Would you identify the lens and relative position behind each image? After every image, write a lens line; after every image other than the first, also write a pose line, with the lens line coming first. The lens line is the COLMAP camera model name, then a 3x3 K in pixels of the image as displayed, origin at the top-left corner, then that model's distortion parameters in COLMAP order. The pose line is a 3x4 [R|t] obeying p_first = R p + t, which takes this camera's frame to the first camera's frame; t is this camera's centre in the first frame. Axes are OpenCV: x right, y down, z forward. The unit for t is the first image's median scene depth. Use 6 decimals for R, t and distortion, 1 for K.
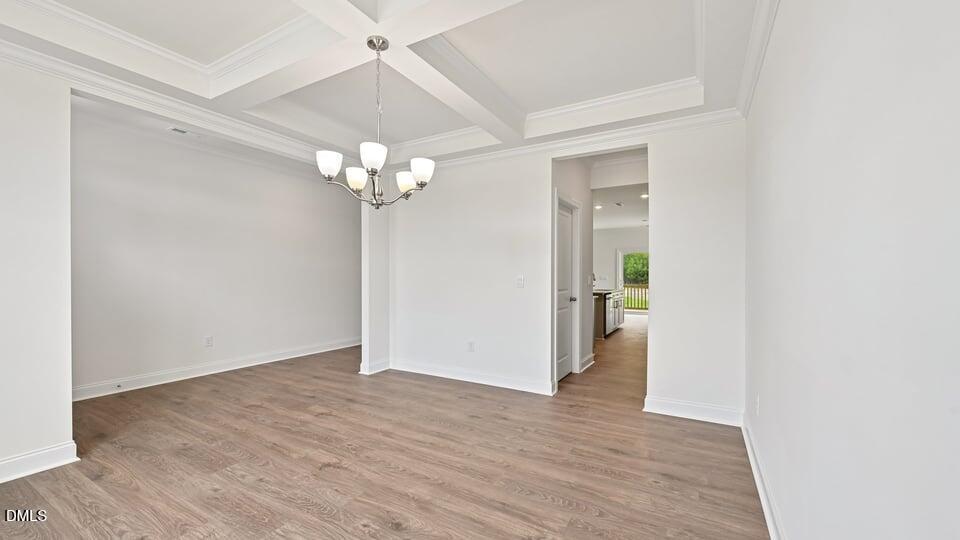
lens RADIAL K [[386.3, 0, 475.8], [0, 386.3, 268.1], [0, 0, 1]] dist [-0.001046, -0.000018]
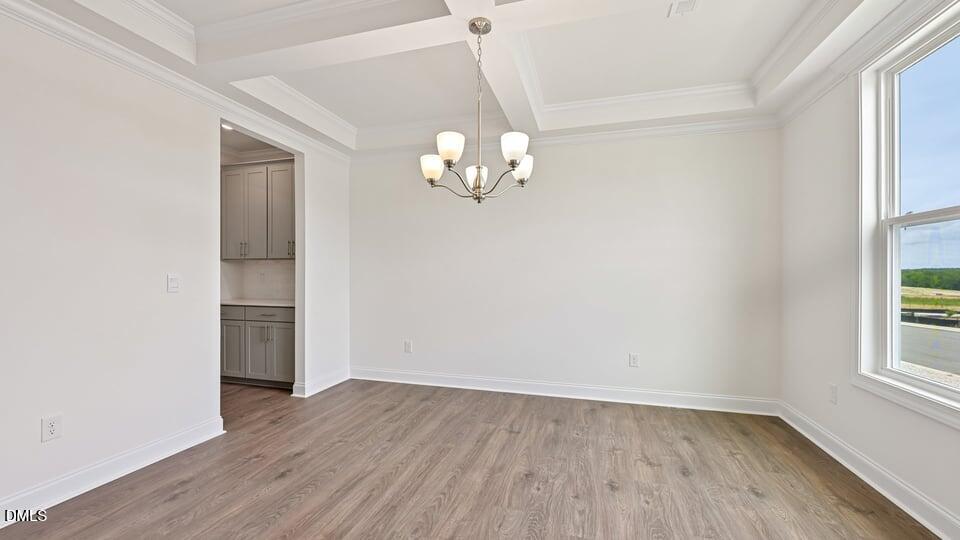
lens RADIAL K [[386.3, 0, 475.8], [0, 386.3, 268.1], [0, 0, 1]] dist [-0.001046, -0.000018]
pose [[-0.244253, 0.012795, 0.969627, -1.024034], [-0.018963, 0.999659, -0.017968, 0.016586], [-0.969526, -0.022776, -0.243927, 1.099152]]
